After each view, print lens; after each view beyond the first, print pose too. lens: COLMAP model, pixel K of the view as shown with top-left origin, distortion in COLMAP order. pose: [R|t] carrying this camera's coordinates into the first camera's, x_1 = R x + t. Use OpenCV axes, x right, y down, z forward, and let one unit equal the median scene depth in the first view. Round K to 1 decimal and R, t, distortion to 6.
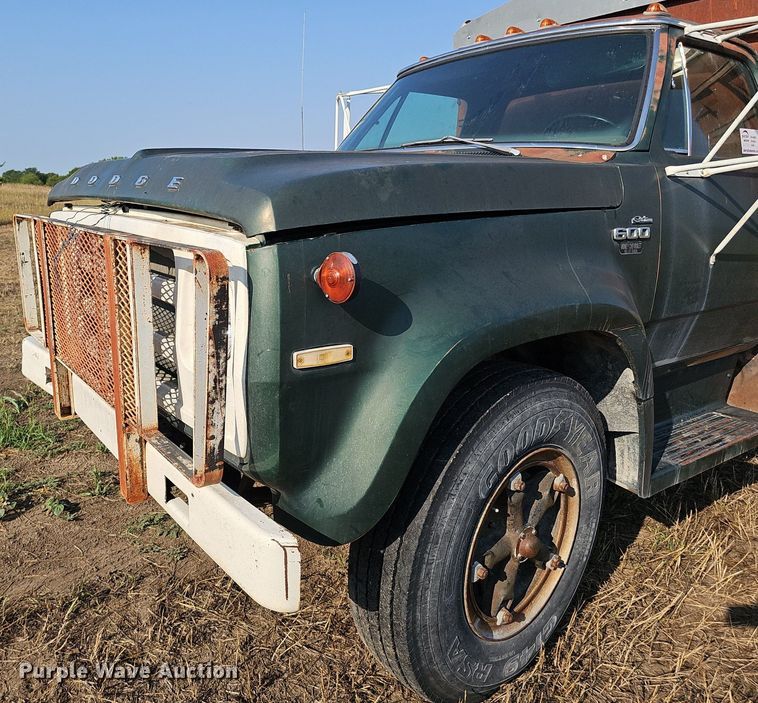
lens RADIAL K [[651.0, 0, 287.9], [0, 651.0, 350.1], [0, 0, 1]] dist [0.113469, -0.152903]
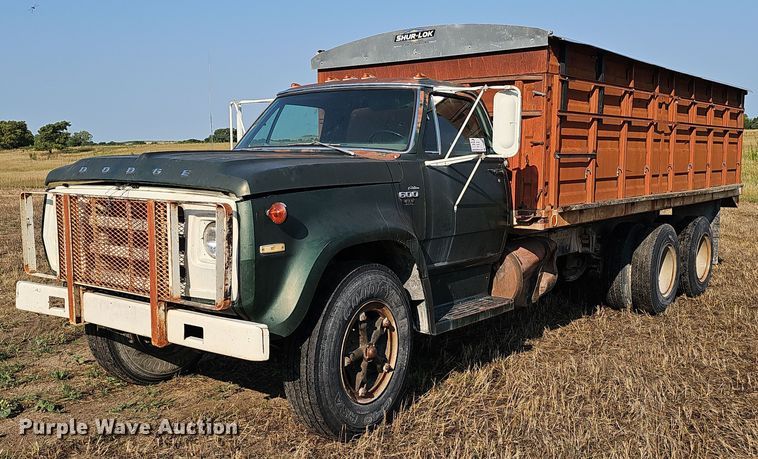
lens RADIAL K [[691.1, 0, 379.0], [0, 691.1, 229.5], [0, 0, 1]] dist [0.090096, -0.000976]
pose [[0.947173, -0.039340, 0.318302, -0.245991], [0.083827, 0.988317, -0.127293, 0.193716], [-0.309575, 0.147251, 0.939404, -0.954893]]
